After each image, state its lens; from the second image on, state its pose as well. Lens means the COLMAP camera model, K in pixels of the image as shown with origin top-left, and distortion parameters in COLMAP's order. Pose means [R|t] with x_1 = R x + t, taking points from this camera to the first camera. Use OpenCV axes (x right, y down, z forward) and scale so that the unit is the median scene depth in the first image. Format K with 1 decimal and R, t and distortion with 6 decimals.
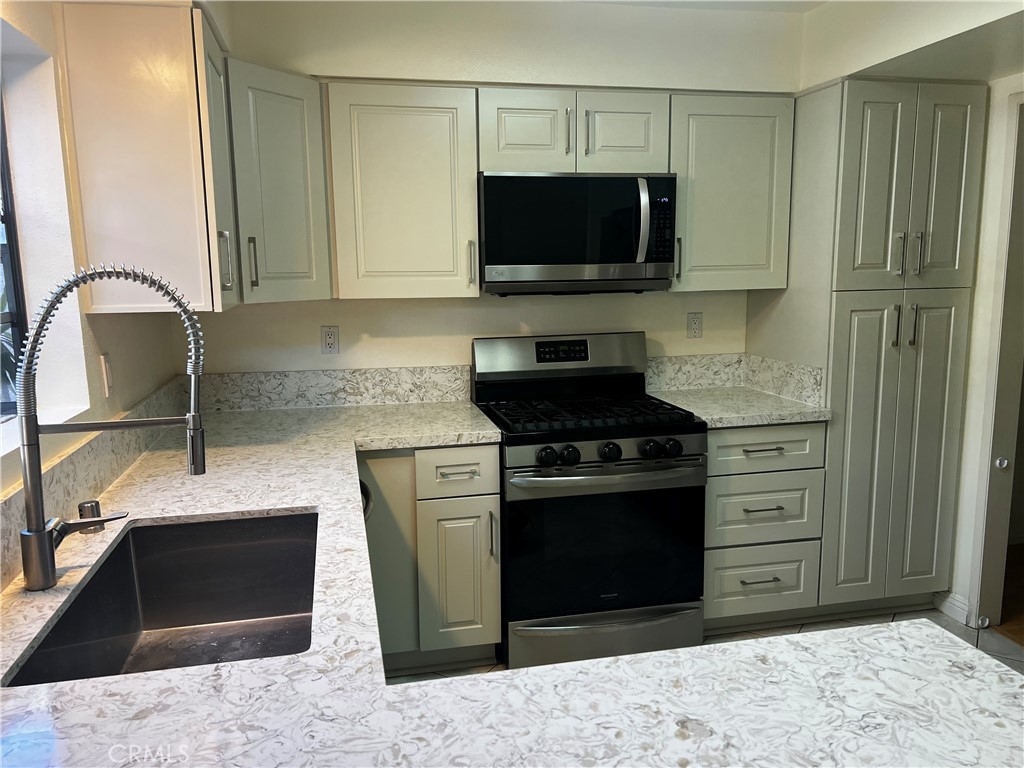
lens RADIAL K [[769.2, 0, 512.0], [0, 769.2, 384.0], [0, 0, 1]] dist [0.096938, -0.162293]
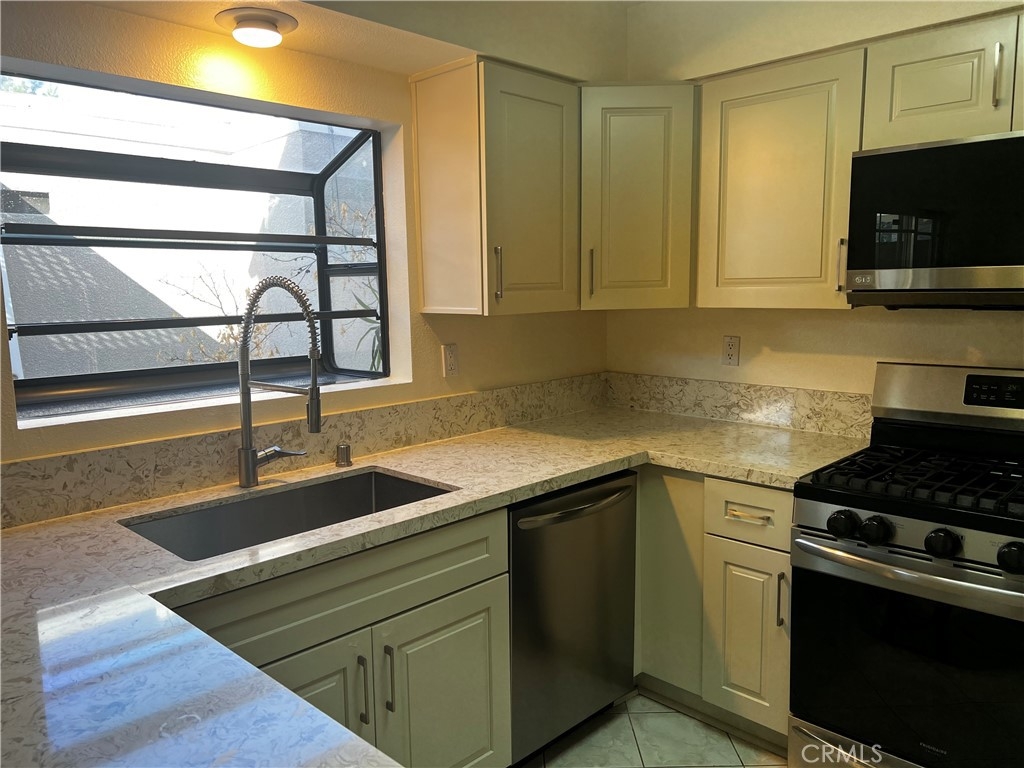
lens RADIAL K [[769.2, 0, 512.0], [0, 769.2, 384.0], [0, 0, 1]] dist [0.096938, -0.162293]
pose [[0.537121, 0.110416, -0.836247, 0.451830], [-0.116831, 0.991578, 0.055886, -0.041331], [0.835375, 0.067682, 0.545497, 0.280656]]
